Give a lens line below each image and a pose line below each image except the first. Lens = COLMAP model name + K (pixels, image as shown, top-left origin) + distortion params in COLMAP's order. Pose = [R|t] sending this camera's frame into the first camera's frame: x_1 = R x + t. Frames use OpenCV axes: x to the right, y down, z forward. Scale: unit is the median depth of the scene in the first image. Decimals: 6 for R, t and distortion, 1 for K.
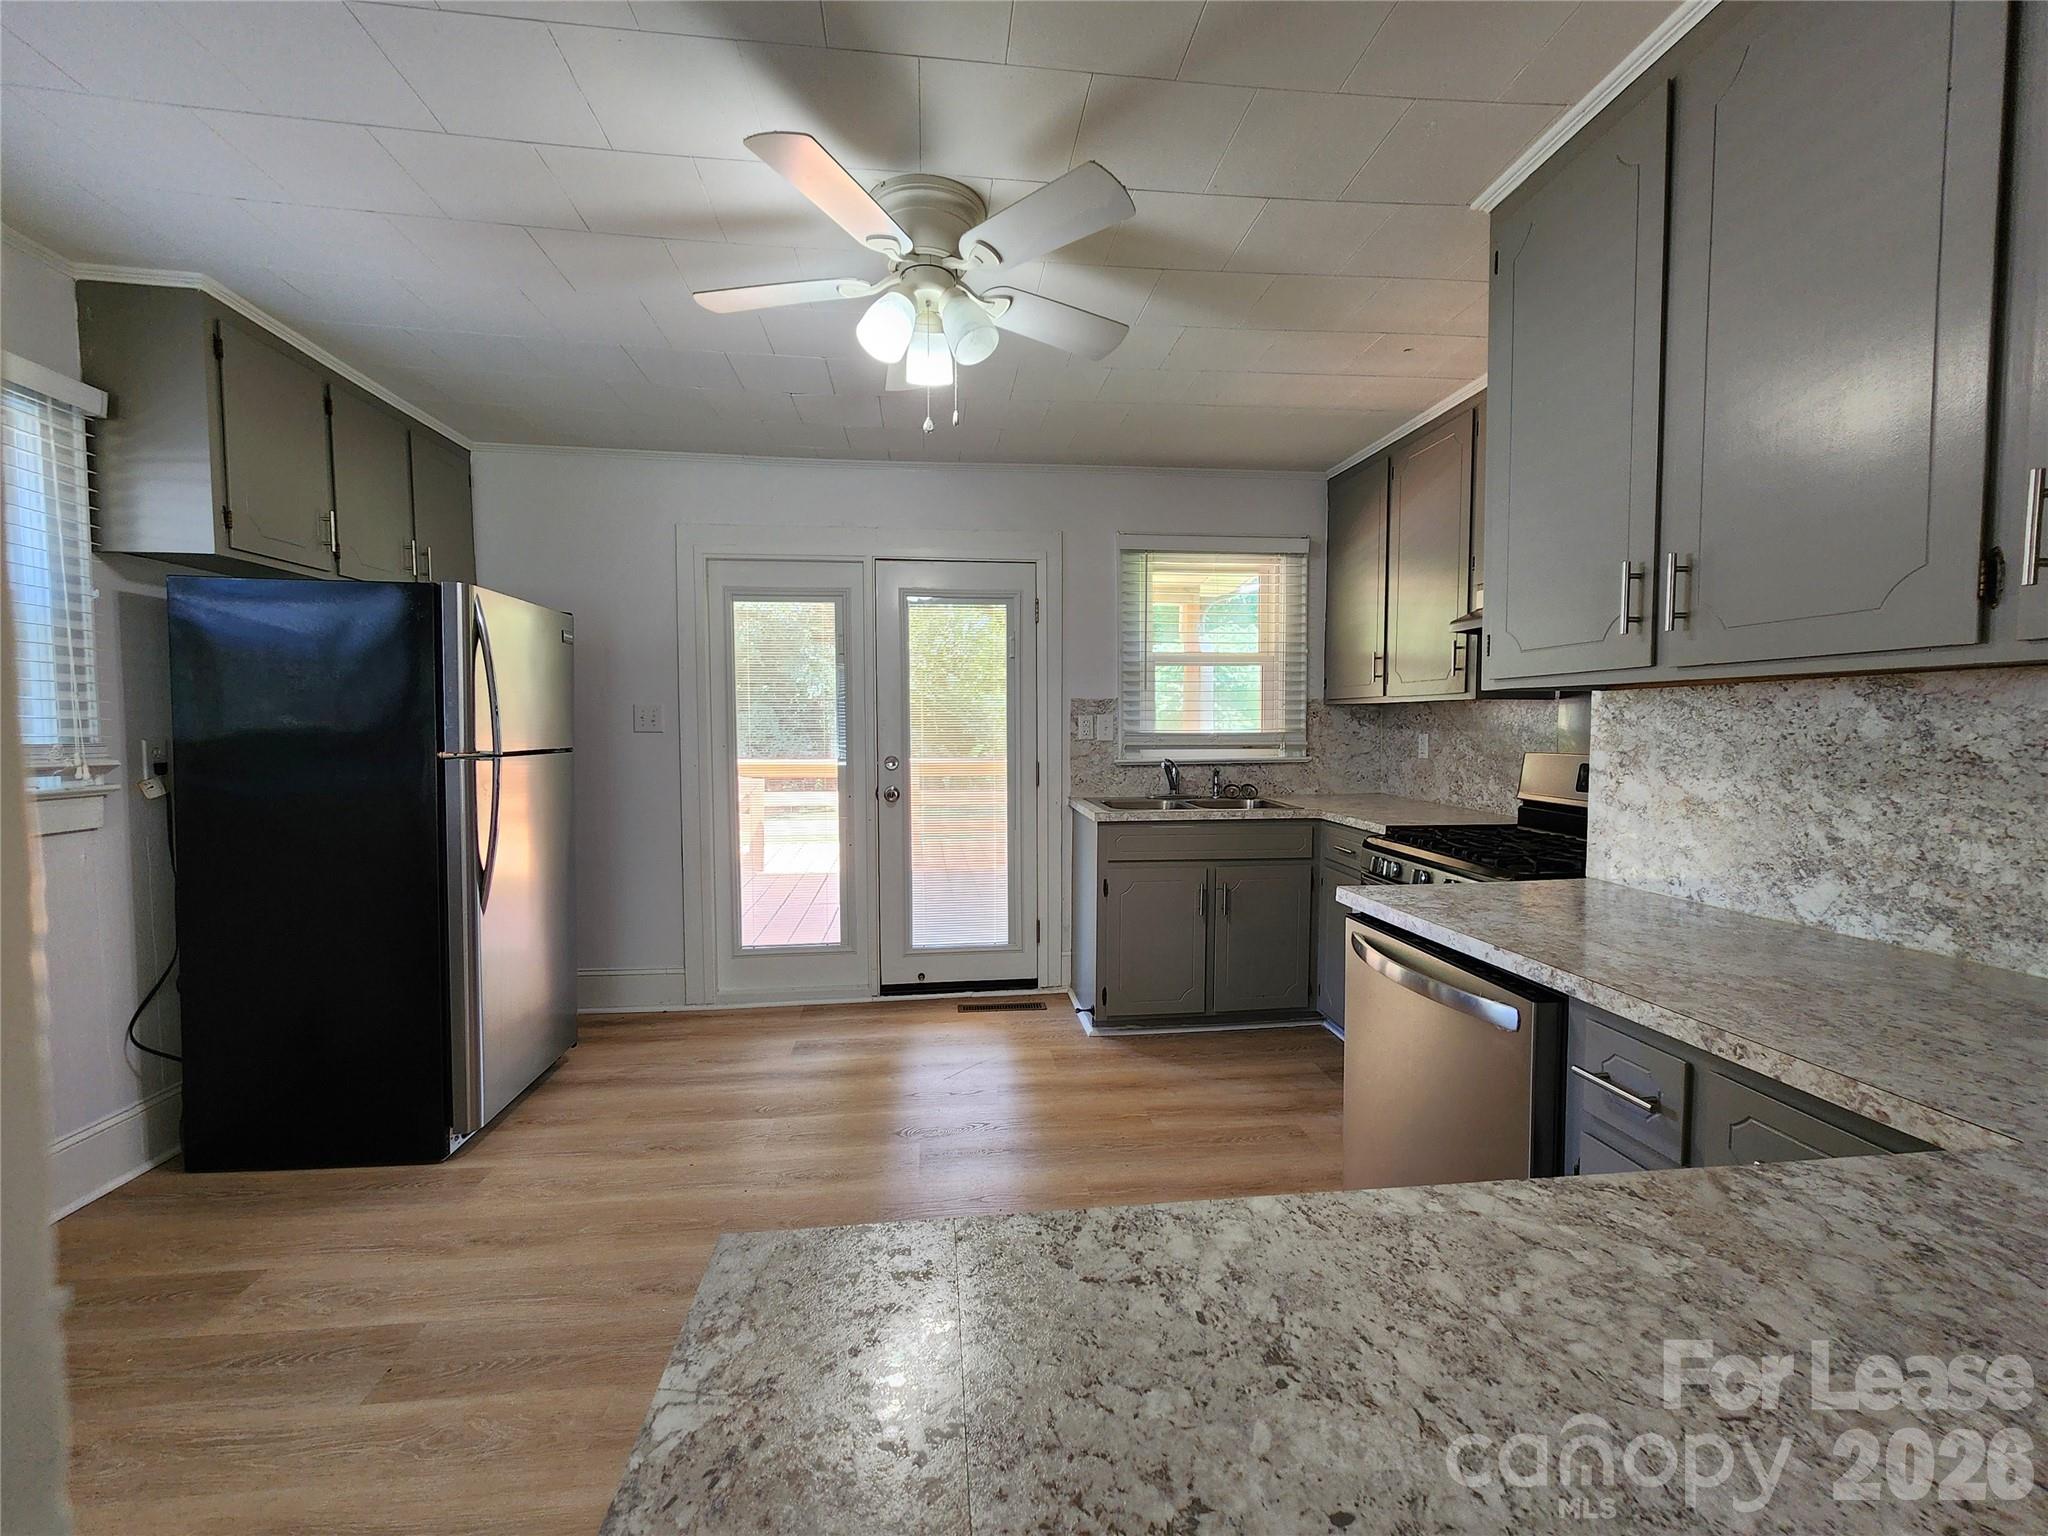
lens RADIAL K [[832.6, 0, 1023.2], [0, 832.6, 772.7], [0, 0, 1]] dist [0.004289, 0.000216]
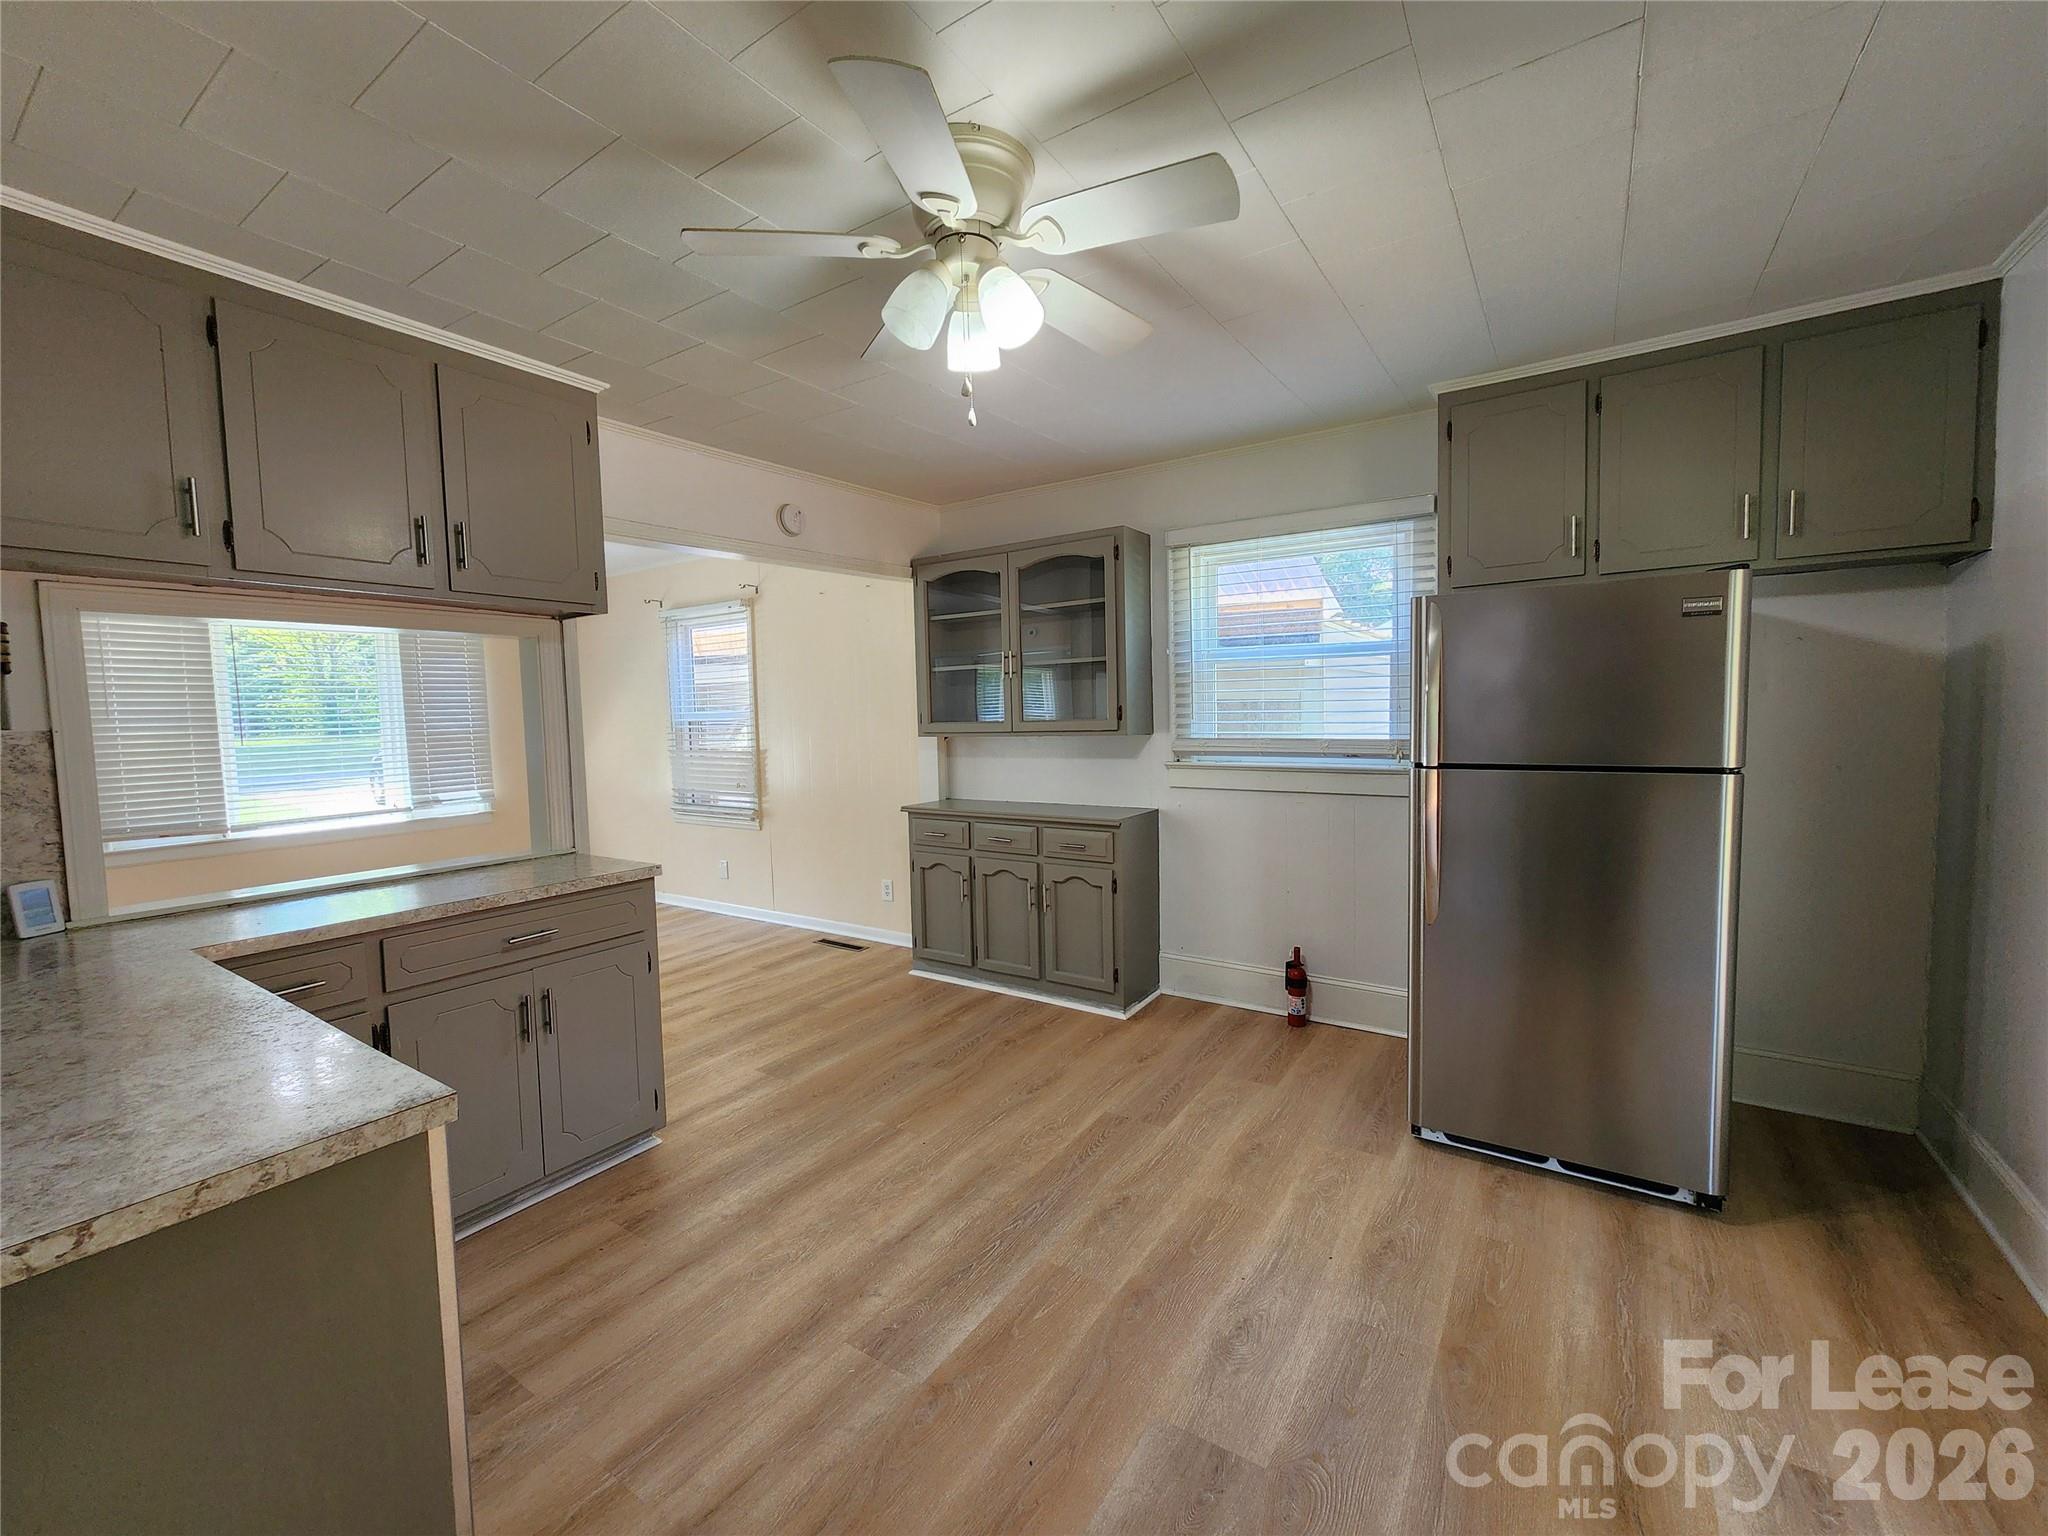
lens RADIAL K [[832.6, 0, 1025.0], [0, 832.6, 776.8], [0, 0, 1]] dist [0.004289, 0.000216]
pose [[-0.655196, 0.070614, -0.752151, 0.448907], [-0.015562, 0.994149, 0.106889, -0.111948], [0.755298, 0.081738, -0.650264, 1.412703]]
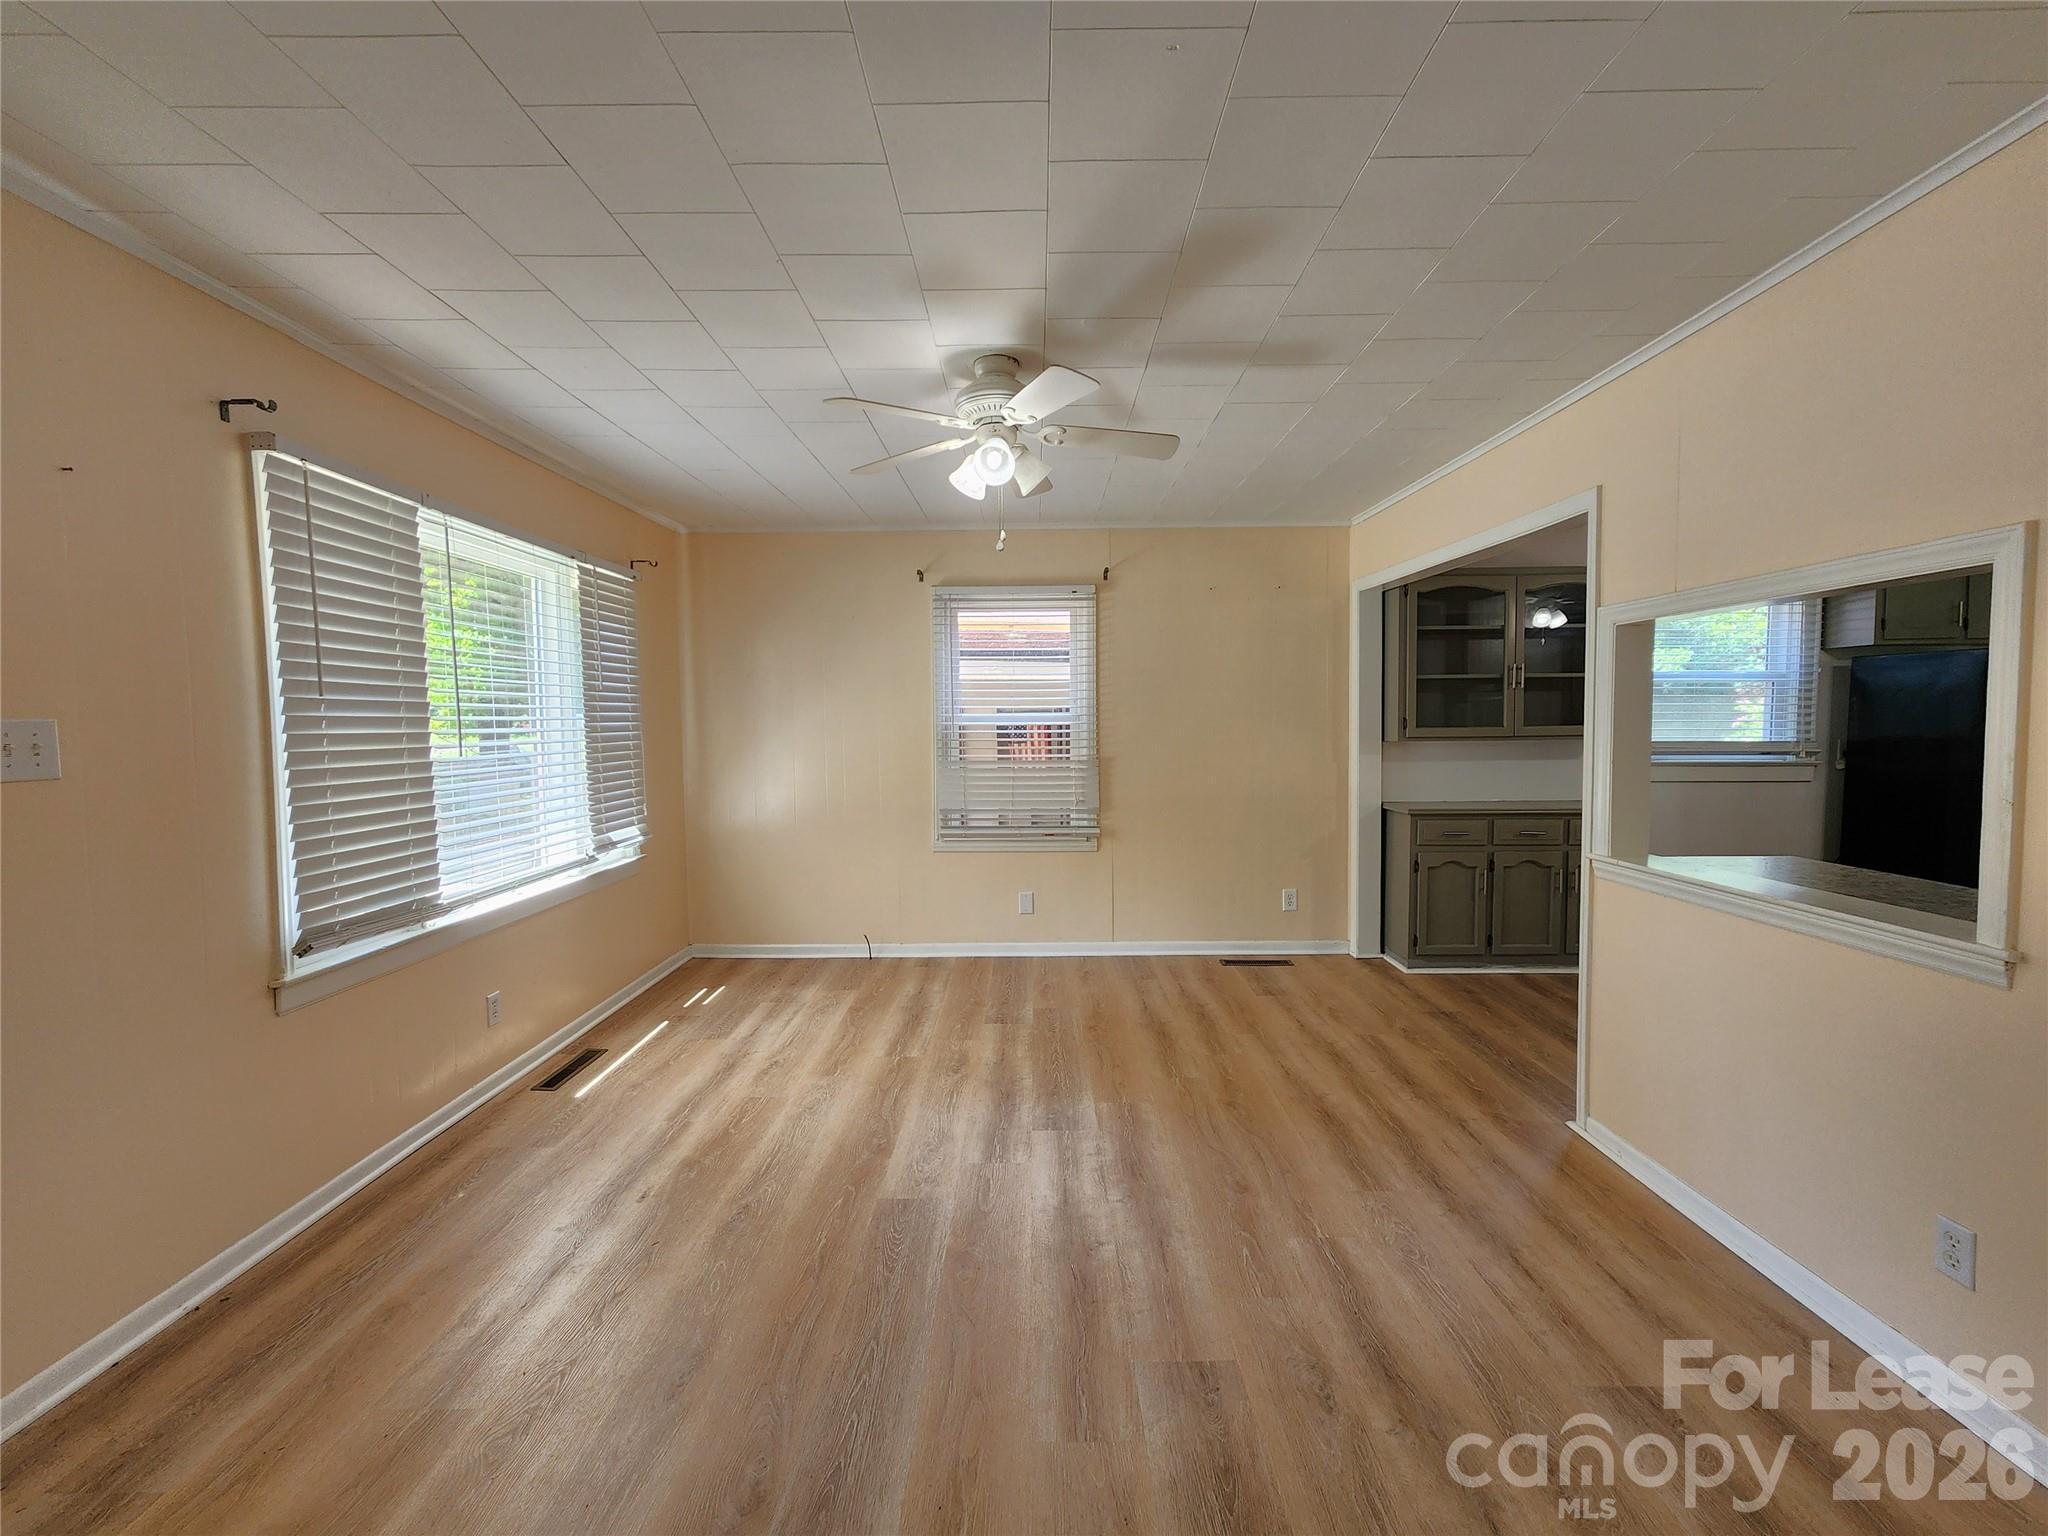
lens RADIAL K [[832.6, 0, 1025.4], [0, 832.6, 771.4], [0, 0, 1]] dist [0.004289, 0.000216]
pose [[-0.129936, 0.057432, -0.989858, 1.264661], [-0.040827, 0.997164, 0.063215, -0.010174], [0.990681, 0.048627, -0.127223, -0.710509]]
